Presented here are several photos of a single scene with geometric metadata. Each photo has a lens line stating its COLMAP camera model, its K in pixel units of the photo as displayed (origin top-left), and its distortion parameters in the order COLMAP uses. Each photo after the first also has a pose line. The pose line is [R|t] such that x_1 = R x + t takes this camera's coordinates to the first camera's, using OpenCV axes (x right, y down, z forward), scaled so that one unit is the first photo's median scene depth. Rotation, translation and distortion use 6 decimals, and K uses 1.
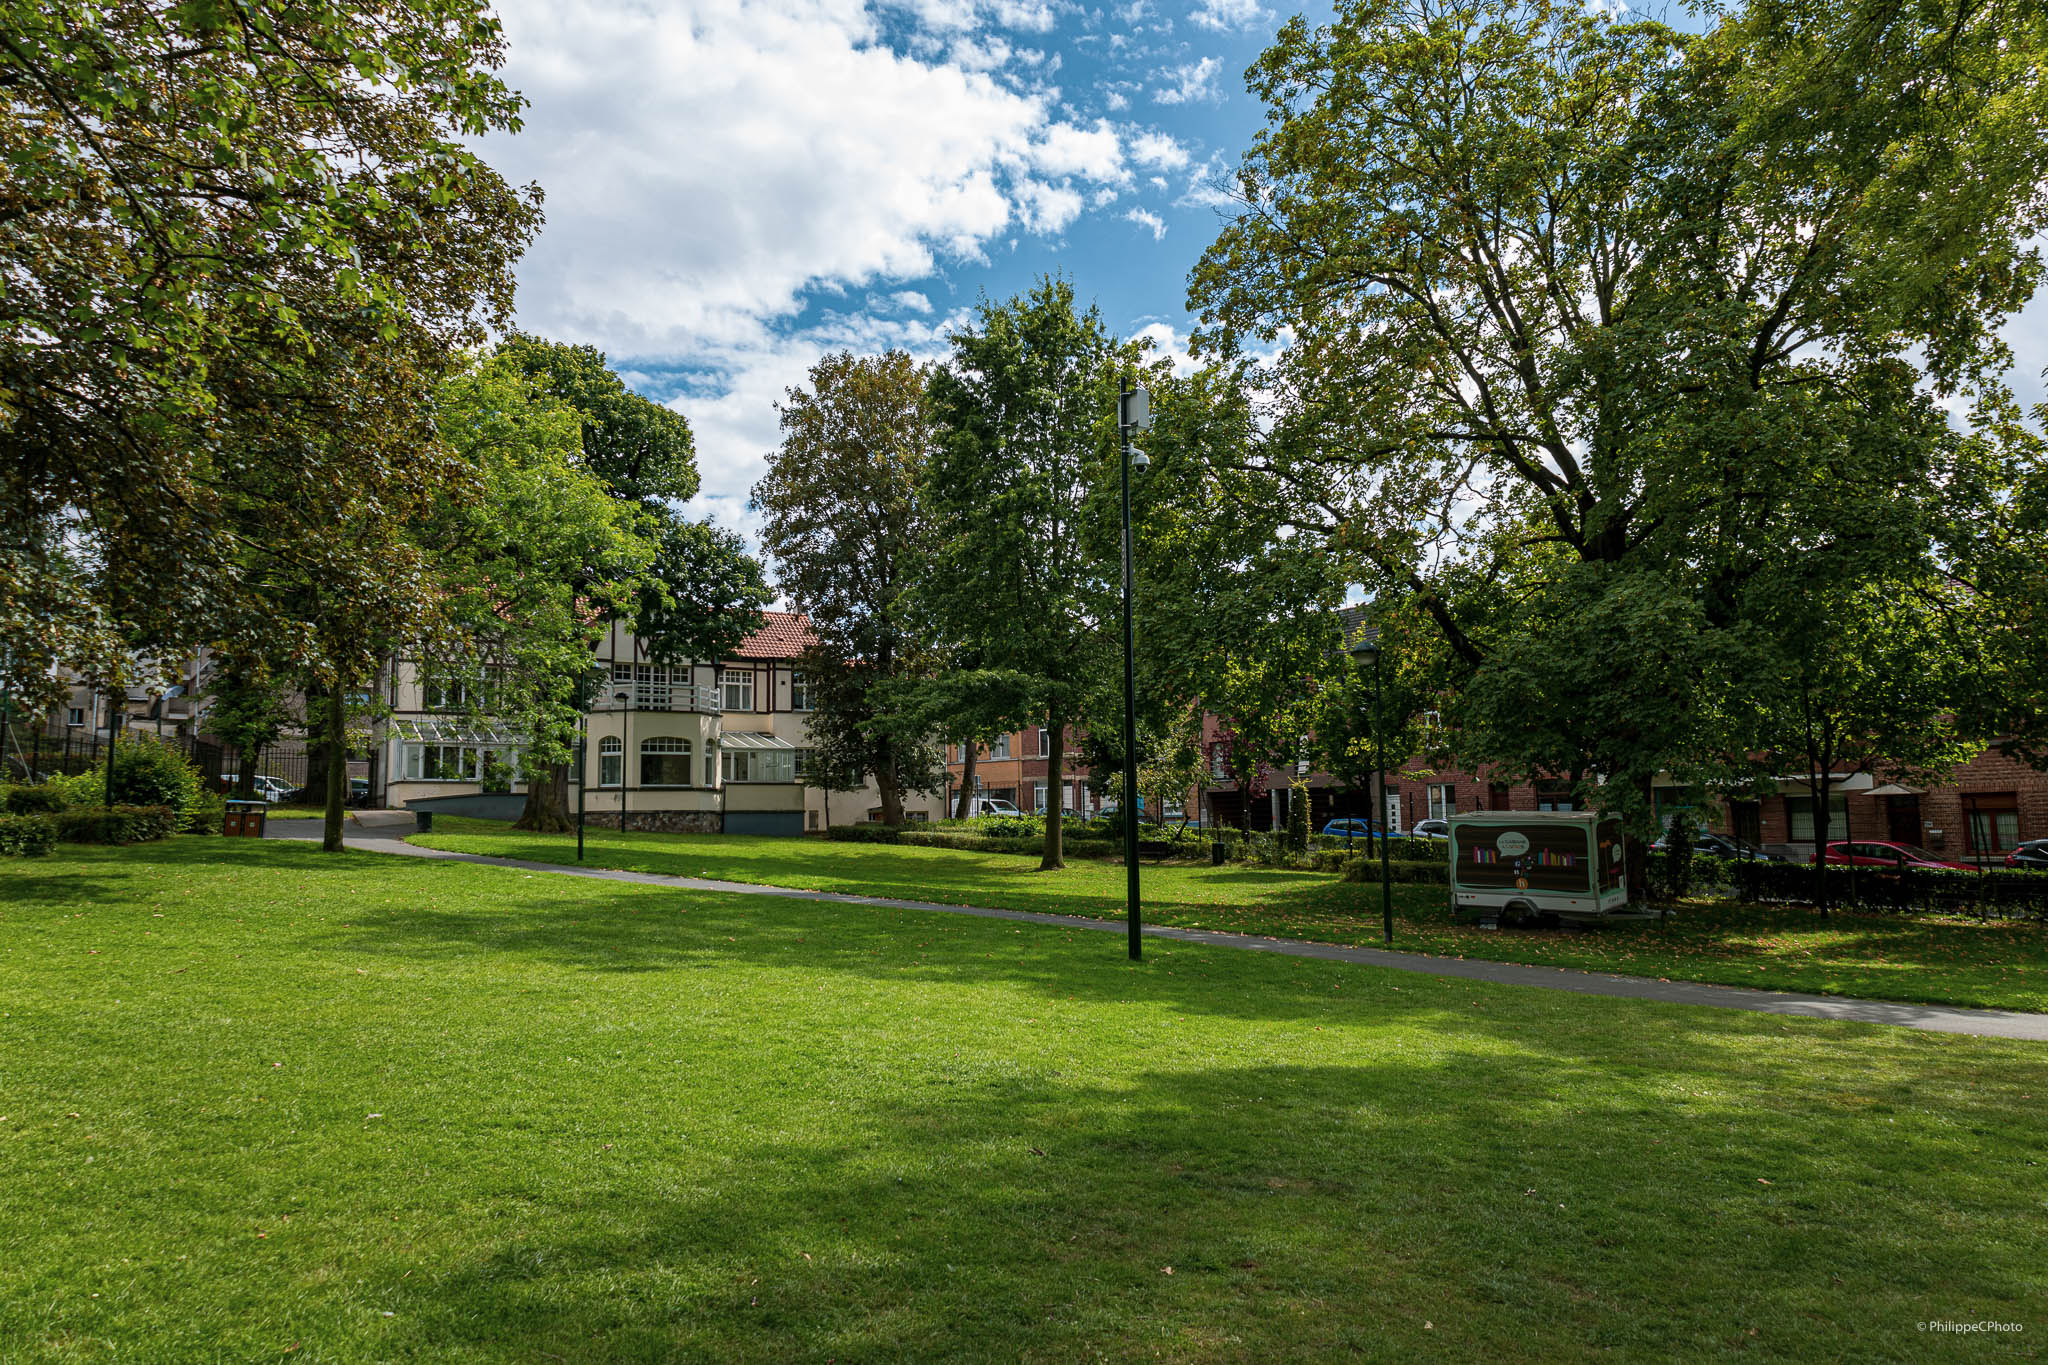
lens RADIAL K [[1333.5, 0, 1020.7], [0, 1333.5, 754.1], [0, 0, 1]] dist [0.004621, 0.001830]
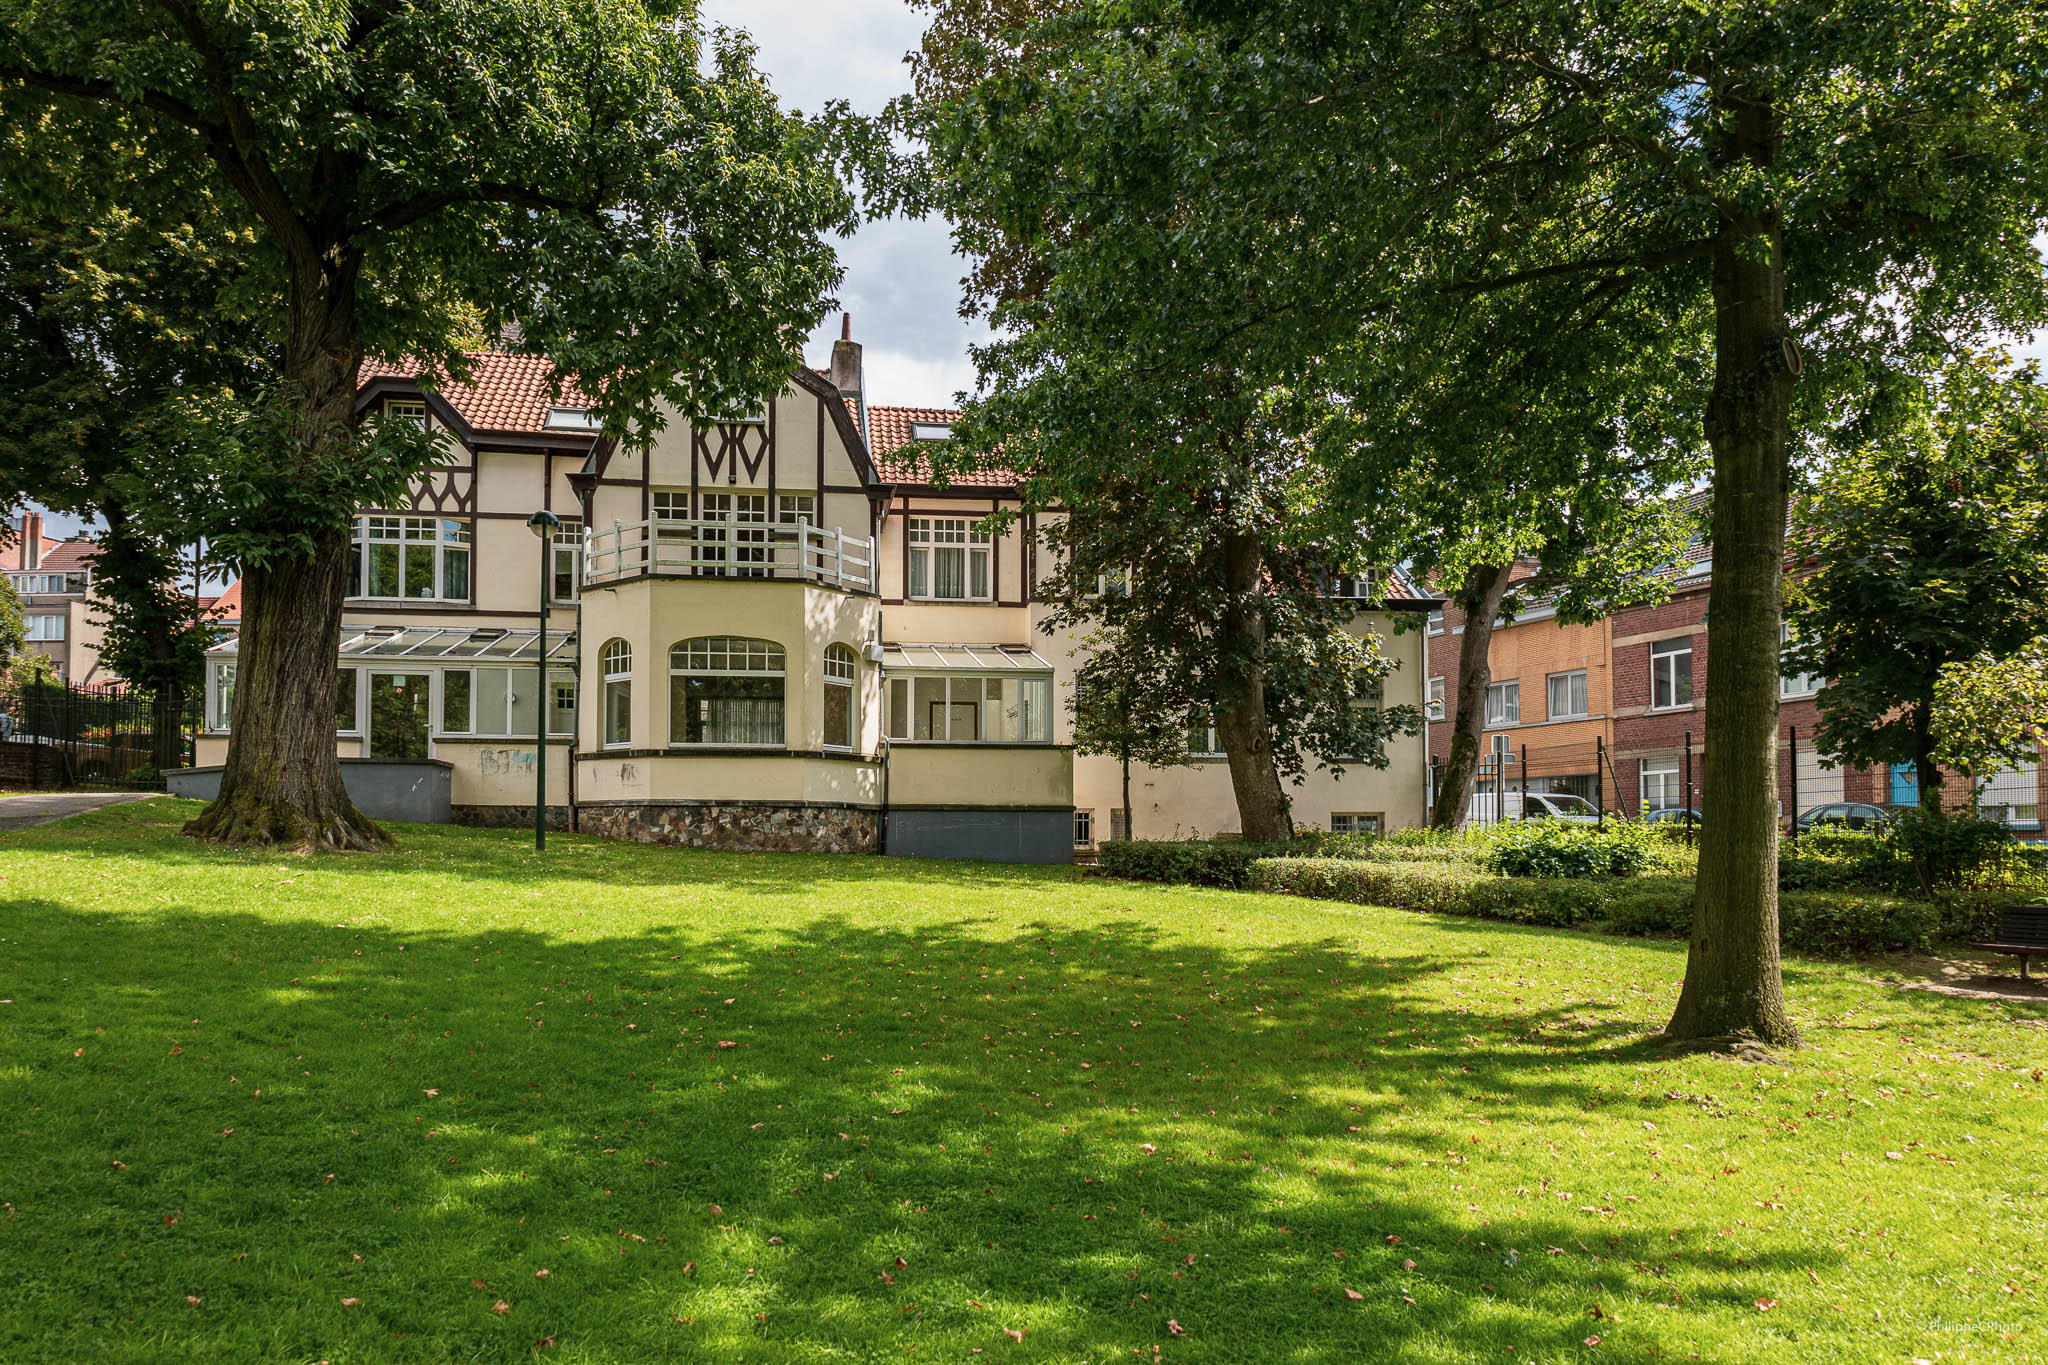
lens RADIAL K [[1333.5, 0, 1020.7], [0, 1333.5, 754.1], [0, 0, 1]] dist [0.004621, 0.001830]
pose [[0.910563, -0.015494, -0.413080, 0.007122], [0.008066, 0.999773, -0.019720, 0.035641], [0.413292, 0.014624, 0.910481, 0.625902]]
